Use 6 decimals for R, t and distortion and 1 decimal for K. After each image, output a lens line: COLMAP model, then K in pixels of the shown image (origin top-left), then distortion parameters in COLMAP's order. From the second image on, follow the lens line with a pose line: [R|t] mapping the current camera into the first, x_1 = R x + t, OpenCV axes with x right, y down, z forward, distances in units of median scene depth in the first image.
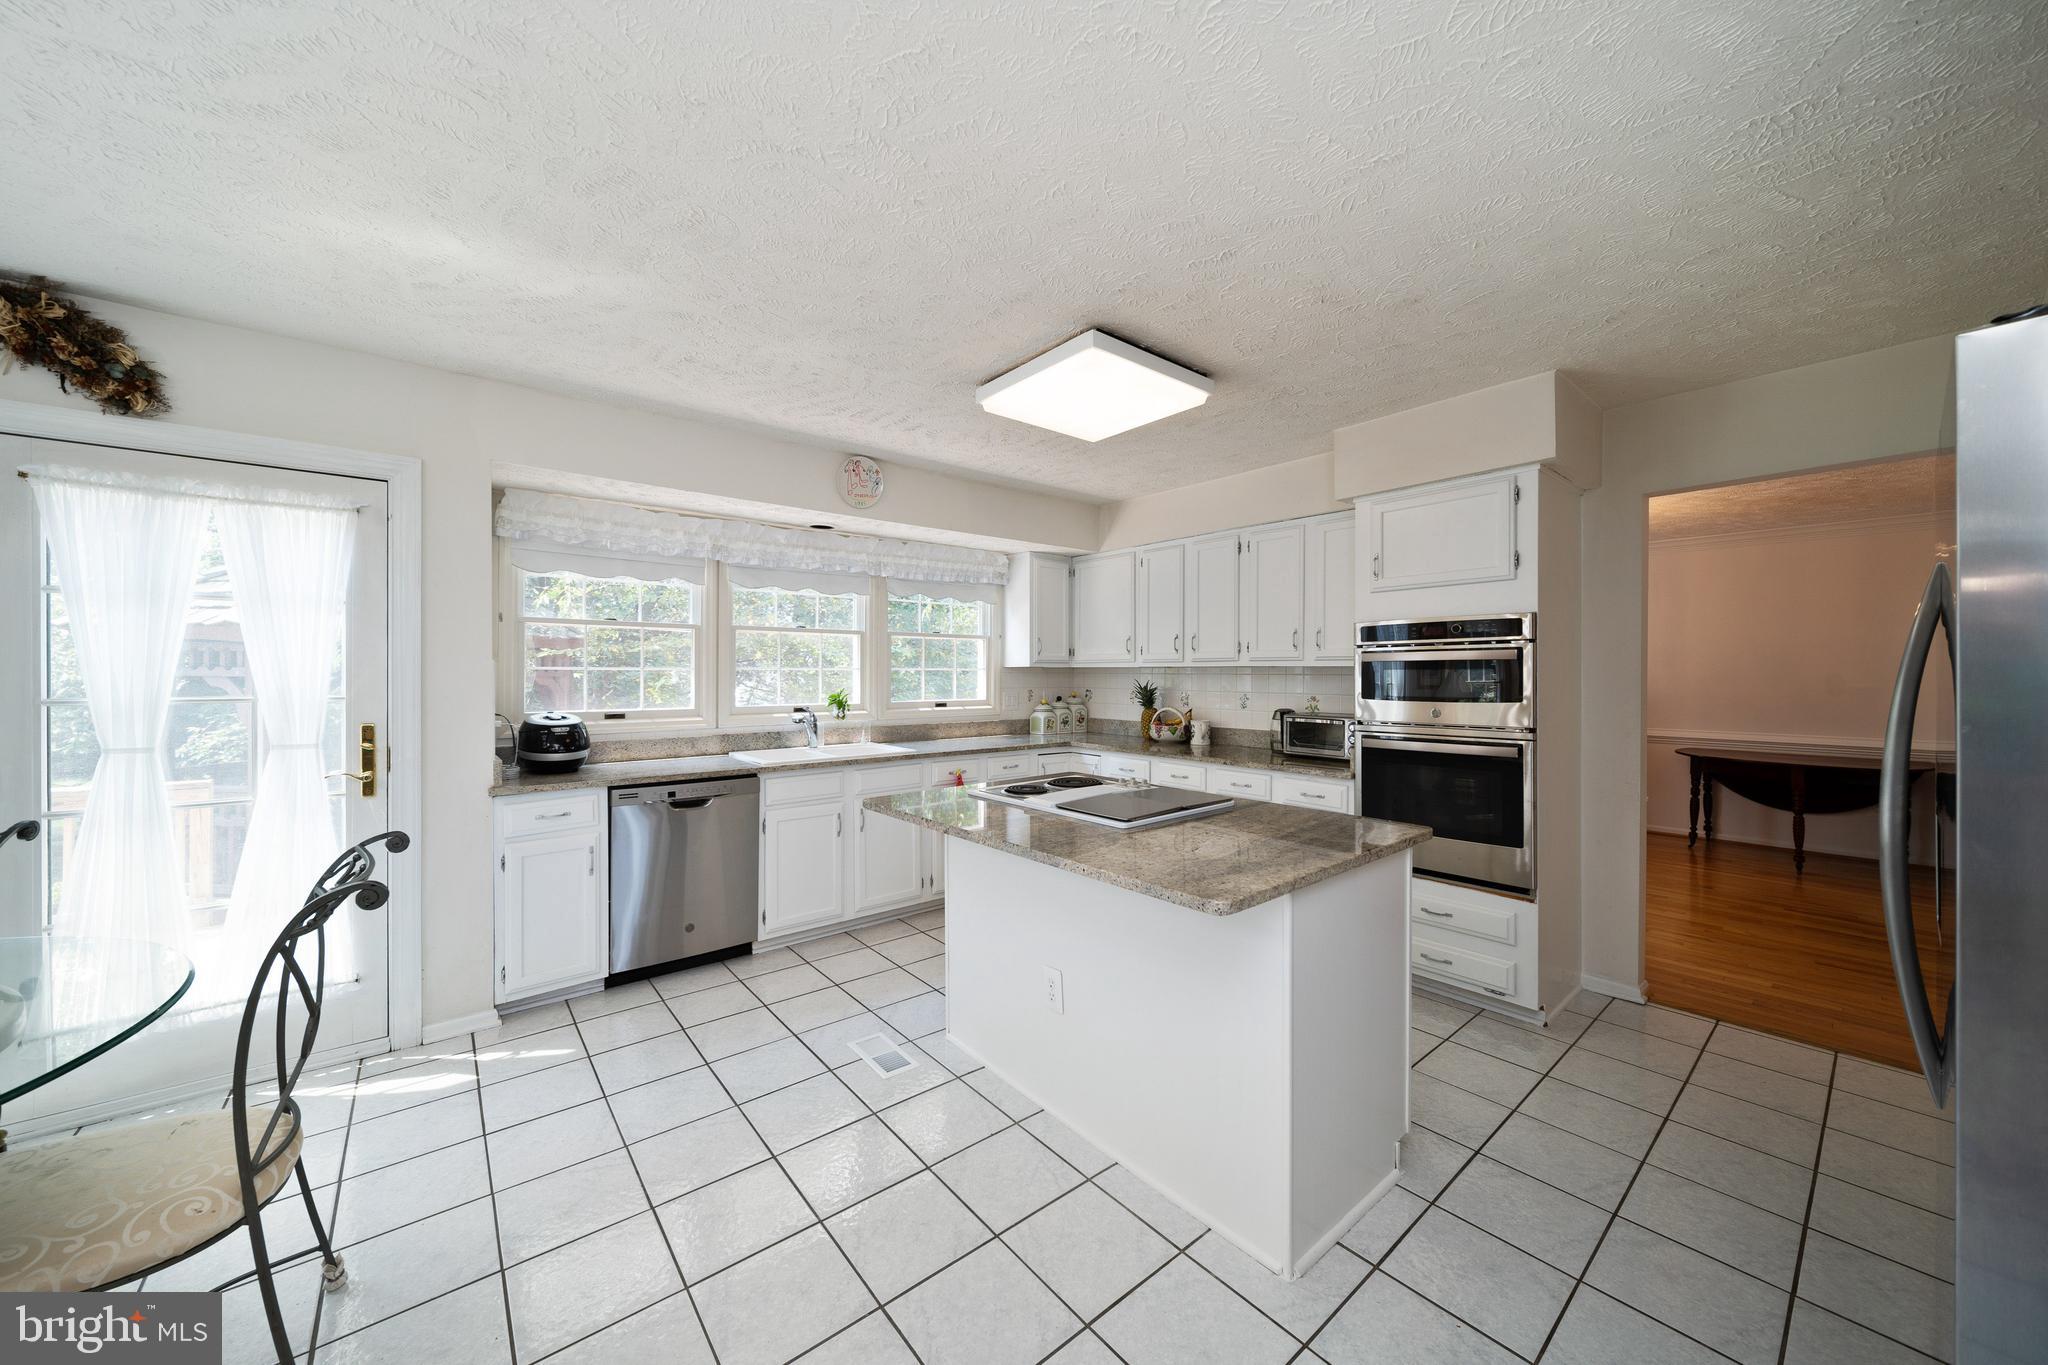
lens RADIAL K [[734.1, 0, 1030.2], [0, 734.1, 674.1], [0, 0, 1]] dist [-0.000317, -0.000082]
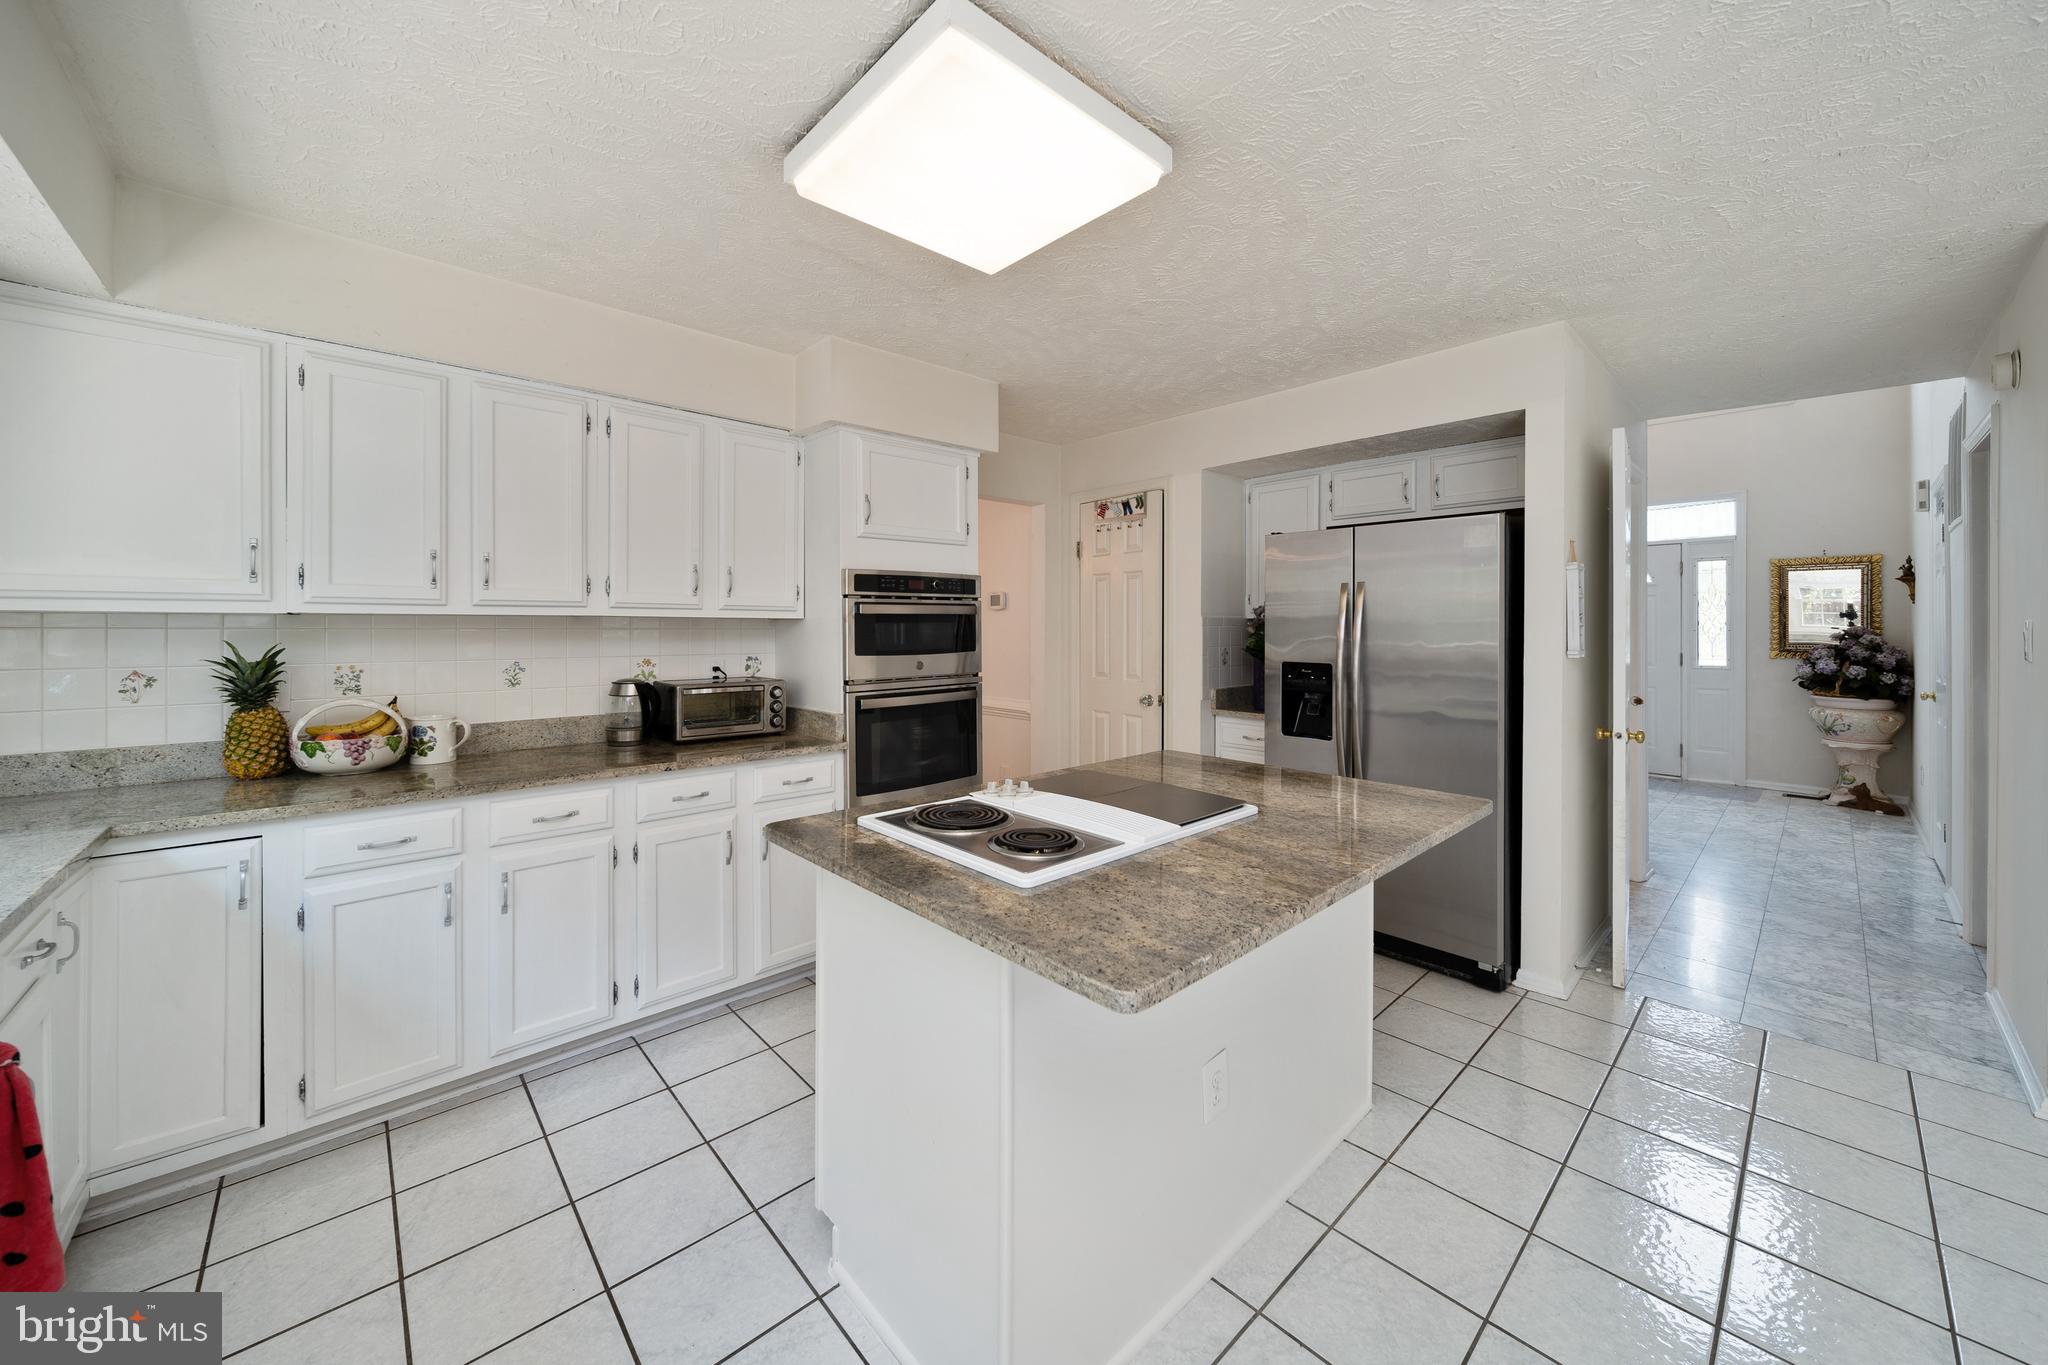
lens RADIAL K [[746.0, 0, 1030.7], [0, 746.0, 621.2], [0, 0, 1]] dist [0.000113, -0.000017]
pose [[-0.059265, 0.002040, 0.998240, -0.468647], [0.000194, 0.999998, -0.002032, -0.006201], [-0.998242, 0.000074, -0.059265, 0.863446]]
